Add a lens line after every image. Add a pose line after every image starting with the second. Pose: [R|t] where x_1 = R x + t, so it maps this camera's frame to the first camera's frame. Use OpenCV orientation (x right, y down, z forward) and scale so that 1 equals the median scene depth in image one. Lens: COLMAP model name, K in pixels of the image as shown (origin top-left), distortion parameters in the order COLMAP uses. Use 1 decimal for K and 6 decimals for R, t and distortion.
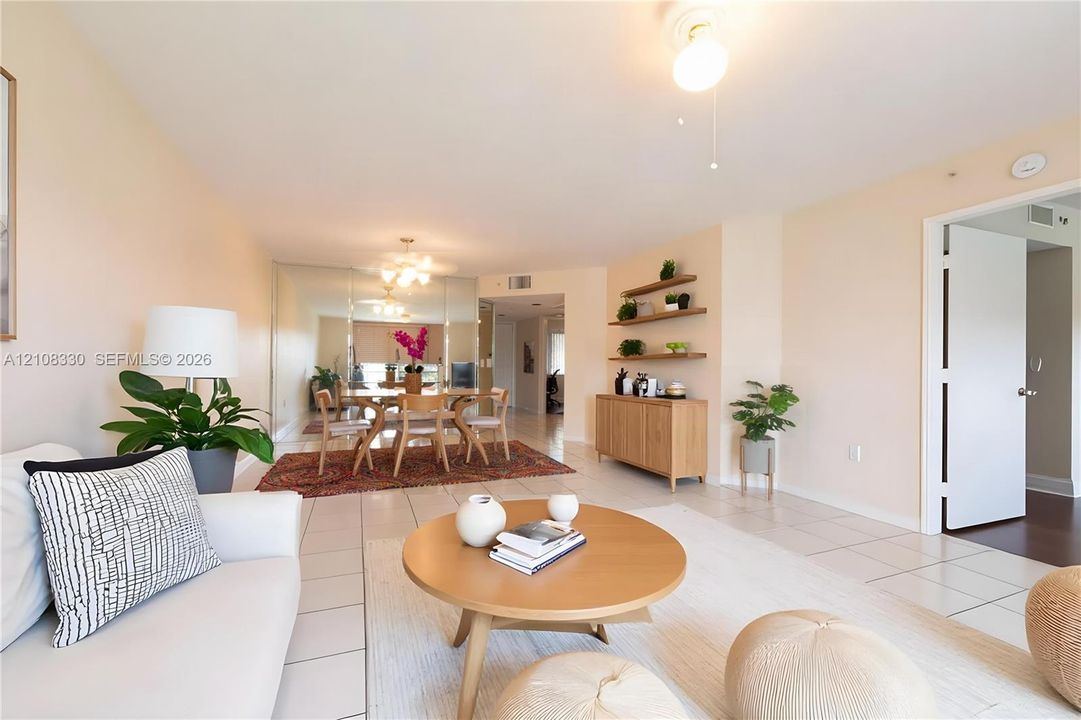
lens RADIAL K [[448.5, 0, 538.5], [0, 448.5, 363.1], [0, 0, 1]] dist [0.002438, 0.000221]
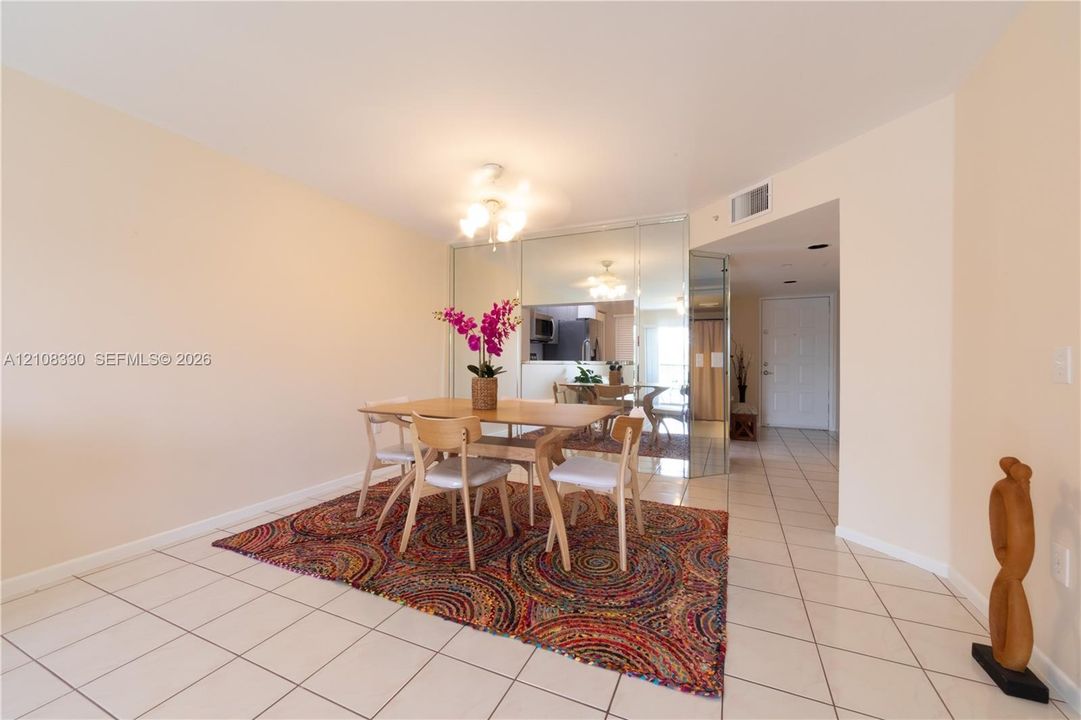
lens RADIAL K [[448.5, 0, 539.6], [0, 448.5, 361.0], [0, 0, 1]] dist [0.002438, 0.000221]
pose [[0.708371, -0.001833, -0.705838, 0.206187], [0.003881, 0.999992, 0.001299, -0.000304], [0.705830, -0.003659, 0.708372, 0.634679]]
